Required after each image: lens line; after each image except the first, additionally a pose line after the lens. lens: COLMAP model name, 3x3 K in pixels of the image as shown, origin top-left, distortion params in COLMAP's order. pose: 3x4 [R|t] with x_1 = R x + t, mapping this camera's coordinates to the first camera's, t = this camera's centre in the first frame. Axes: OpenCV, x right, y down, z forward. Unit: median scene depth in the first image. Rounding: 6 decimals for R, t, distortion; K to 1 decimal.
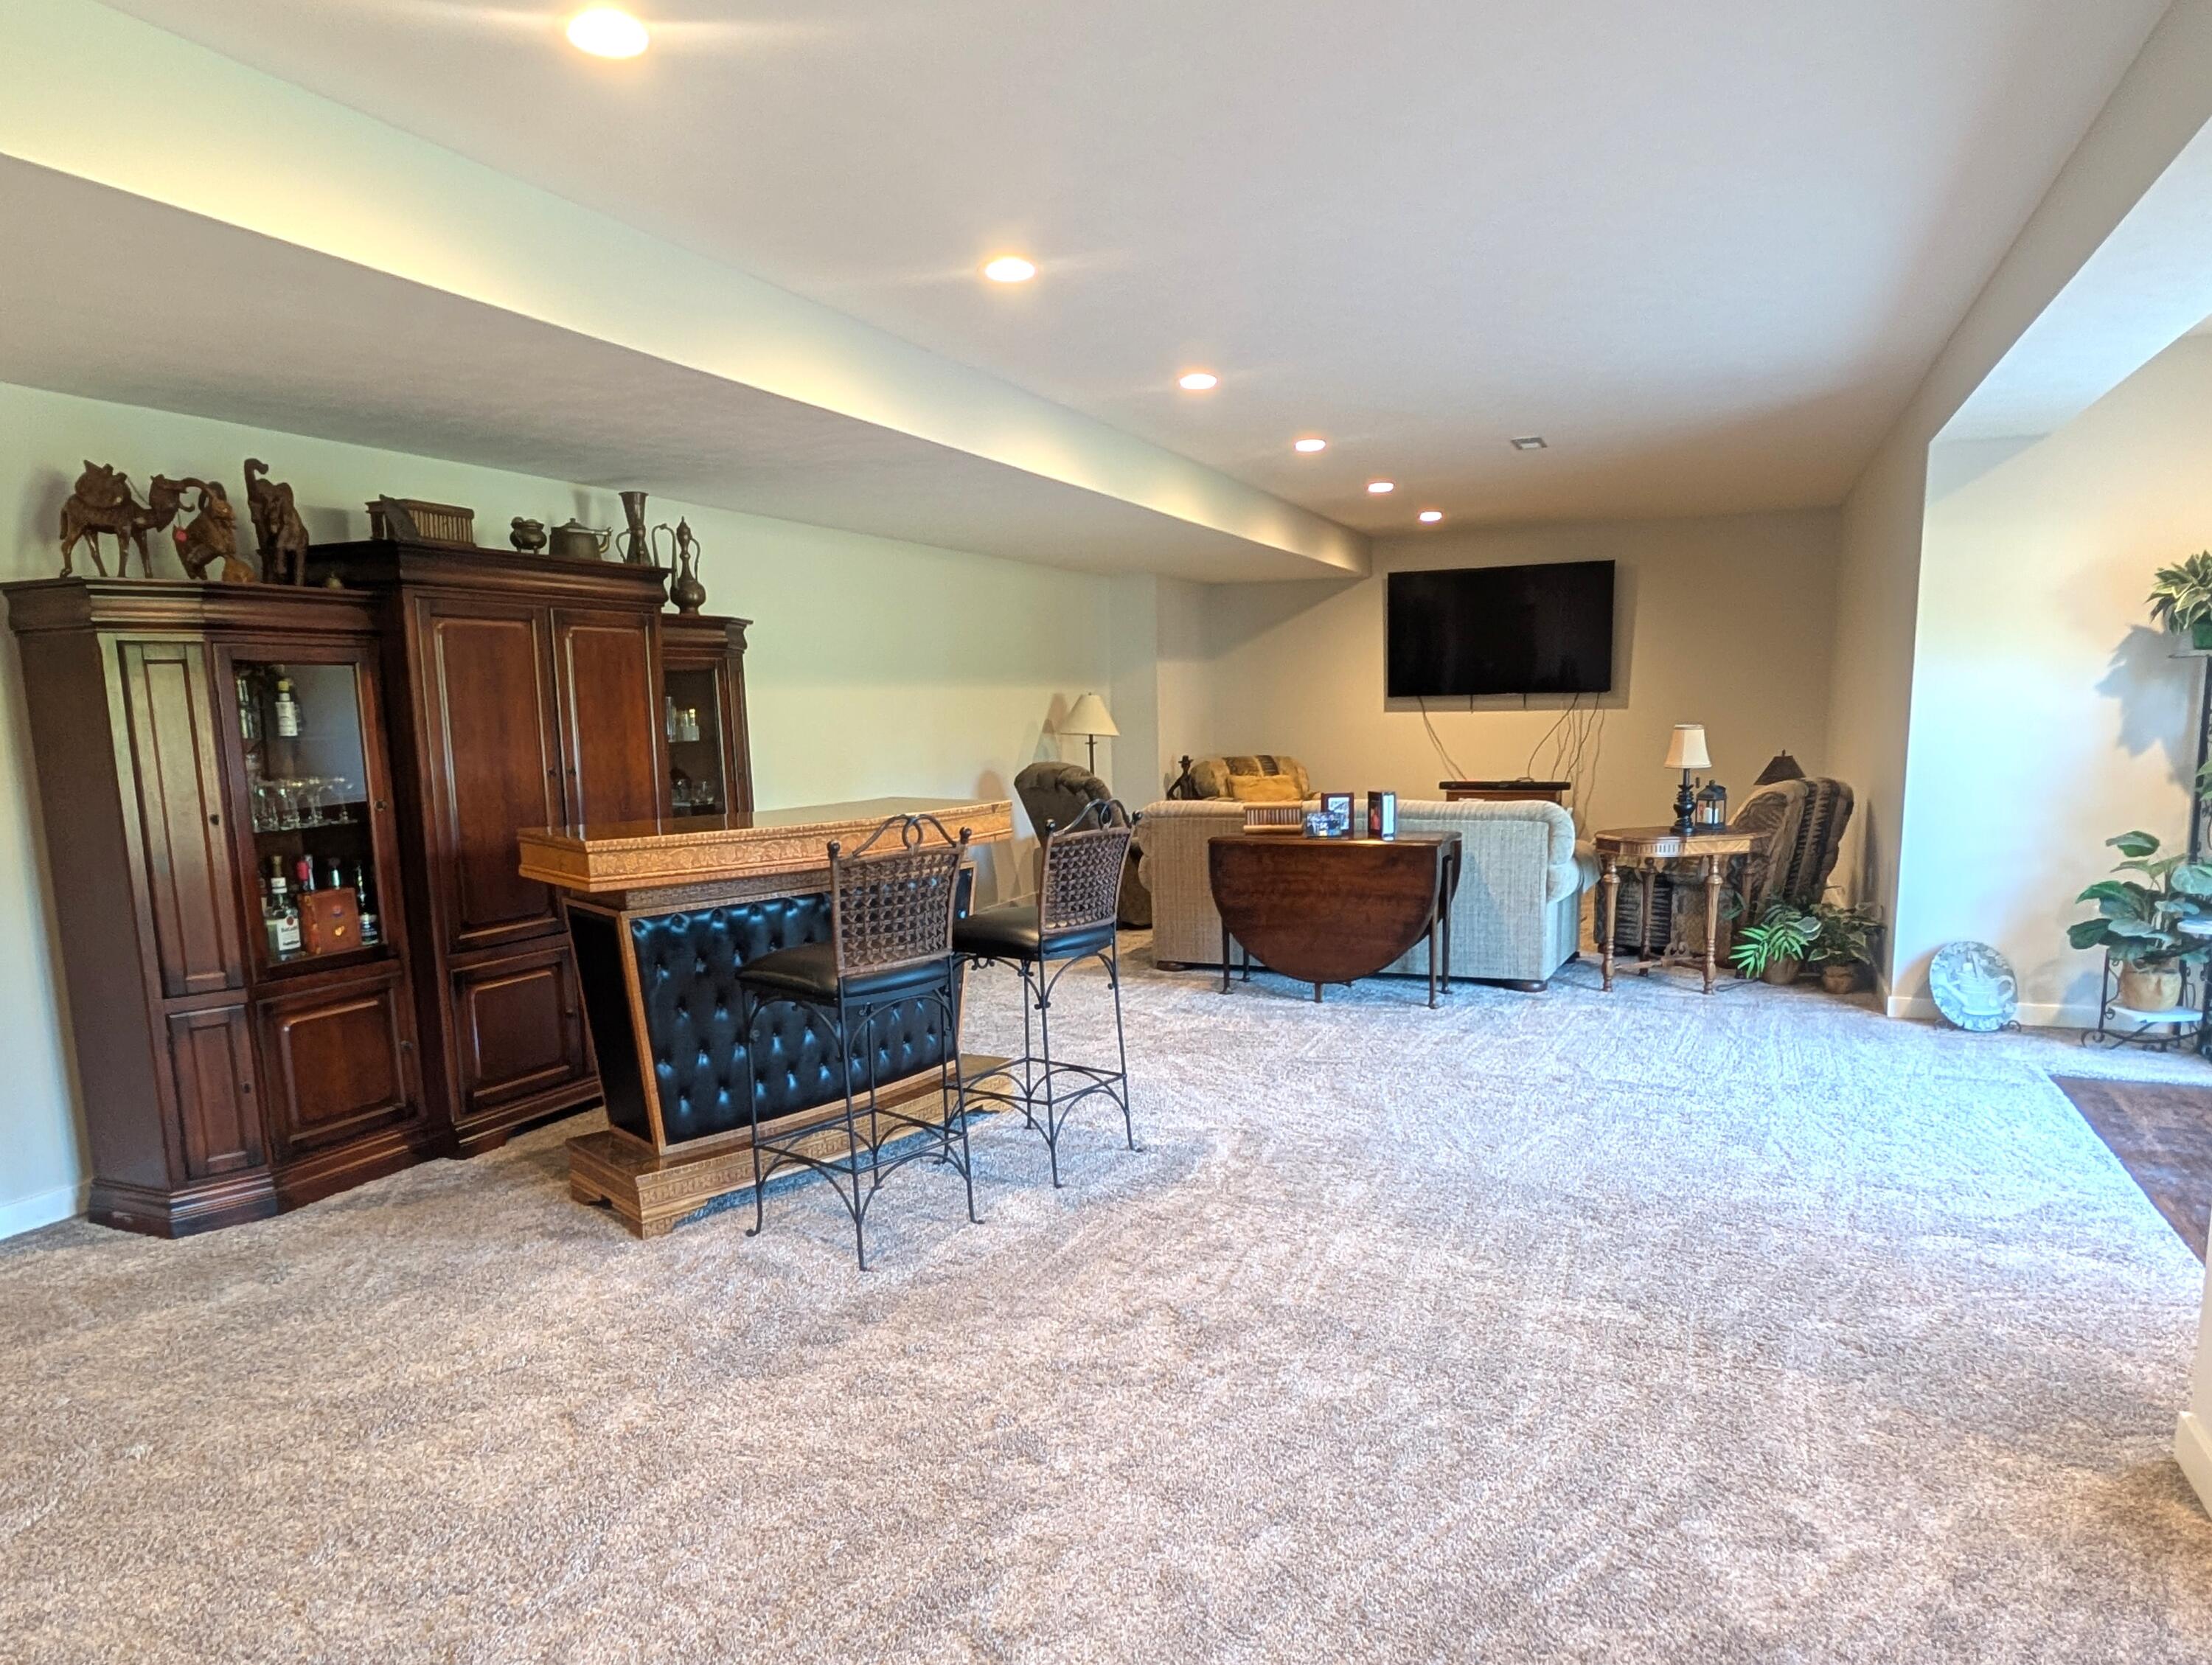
lens RADIAL K [[1441.7, 0, 1103.0], [0, 1441.7, 931.4], [0, 0, 1]] dist [-0.001128, 0.002221]
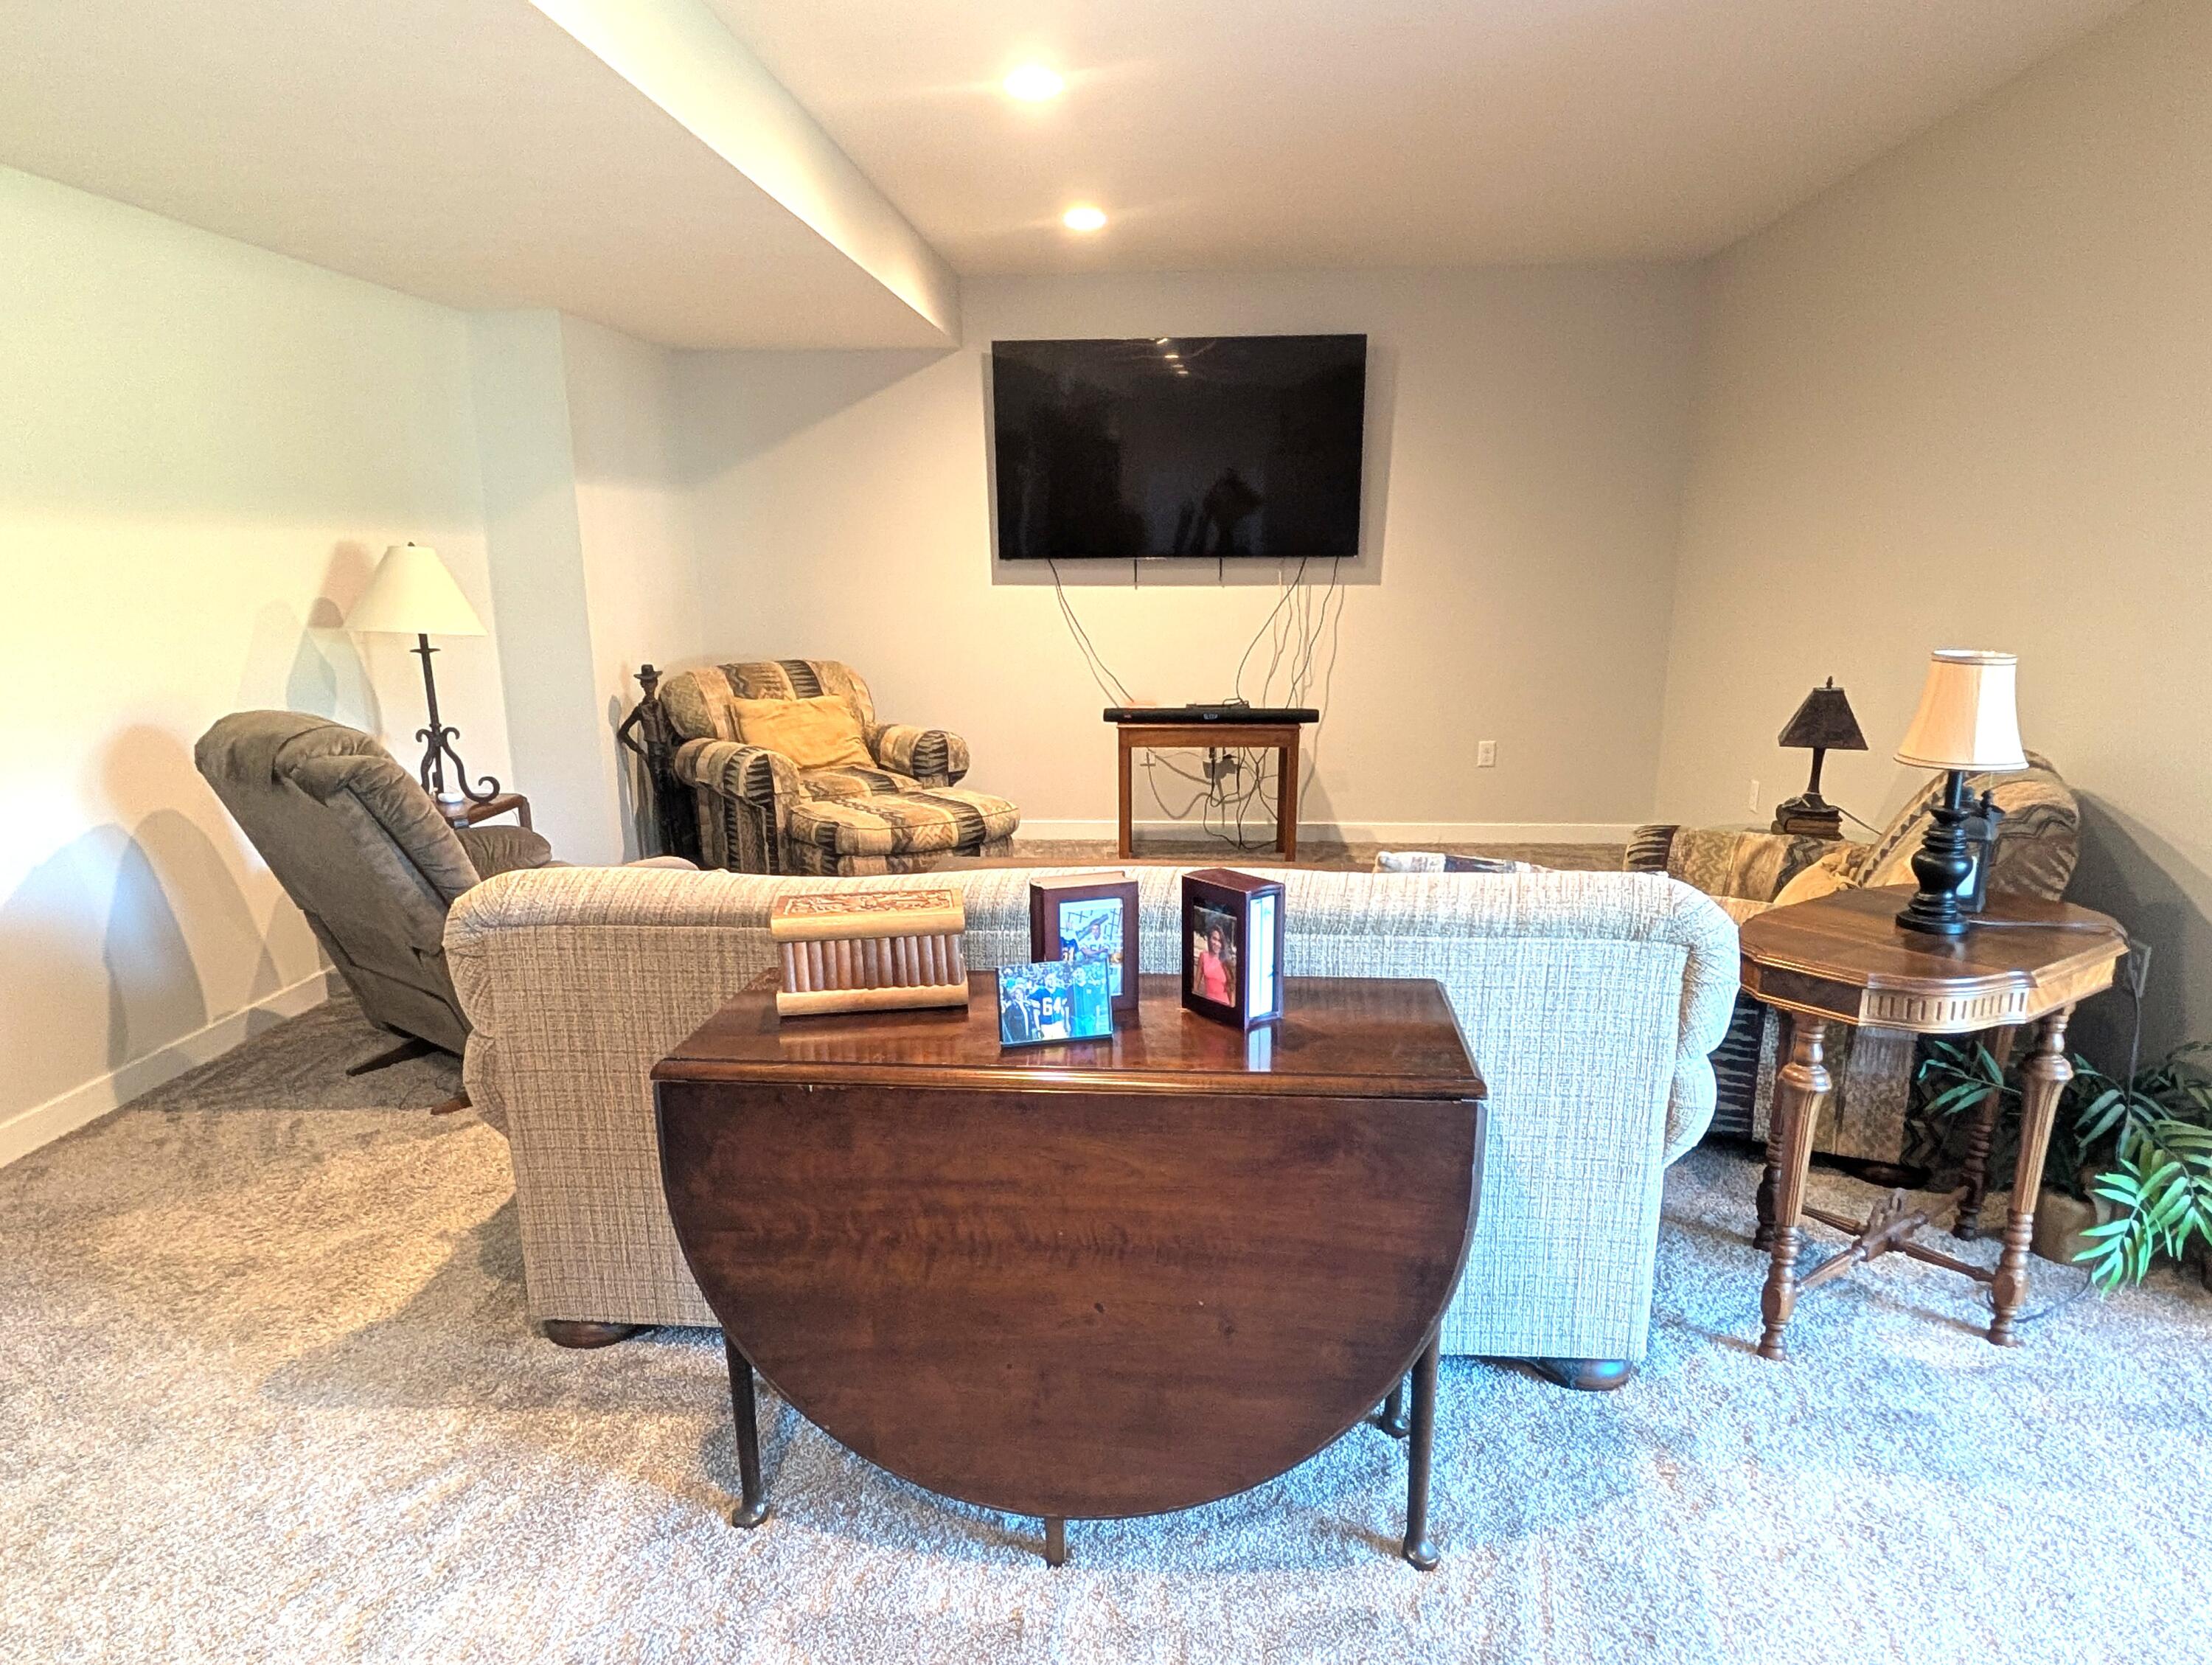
lens RADIAL K [[1441.7, 0, 1103.0], [0, 1441.7, 931.4], [0, 0, 1]] dist [-0.001128, 0.002221]
pose [[0.946566, -0.066194, 0.315643, 0.043664], [0.036657, 0.994450, 0.098618, -0.072338], [-0.320419, -0.081778, 0.943739, 0.445420]]
